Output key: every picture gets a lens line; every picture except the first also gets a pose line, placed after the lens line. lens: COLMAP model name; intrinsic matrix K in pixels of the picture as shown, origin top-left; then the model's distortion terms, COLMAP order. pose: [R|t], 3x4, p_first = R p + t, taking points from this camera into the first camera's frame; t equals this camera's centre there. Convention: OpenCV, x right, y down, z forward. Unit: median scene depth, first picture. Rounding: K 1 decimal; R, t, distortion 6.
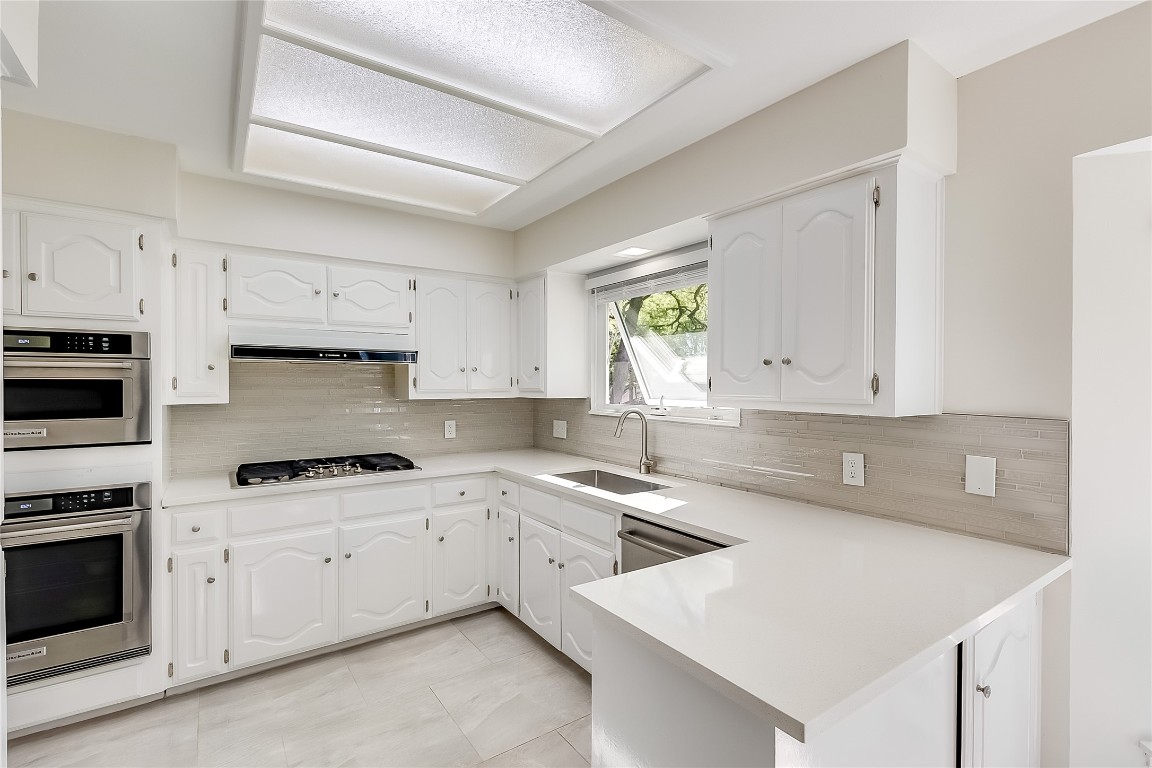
lens RADIAL K [[526.6, 0, 576.0], [0, 526.6, 384.0], [0, 0, 1]] dist [0.000471, -0.000010]
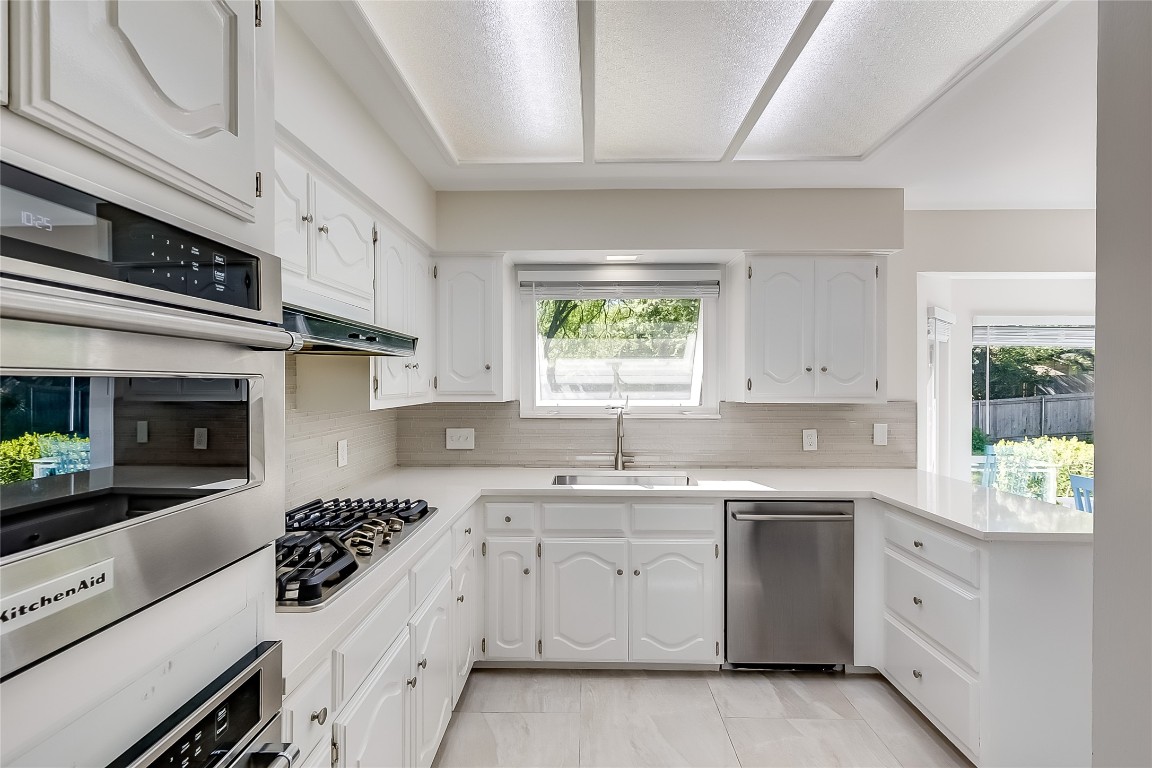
lens RADIAL K [[526.6, 0, 576.0], [0, 526.6, 384.0], [0, 0, 1]] dist [0.000471, -0.000010]
pose [[0.587864, -0.001660, 0.808958, -0.878204], [0.002457, 0.999997, 0.000267, -0.002776], [-0.808956, 0.001830, 0.587867, 0.517879]]
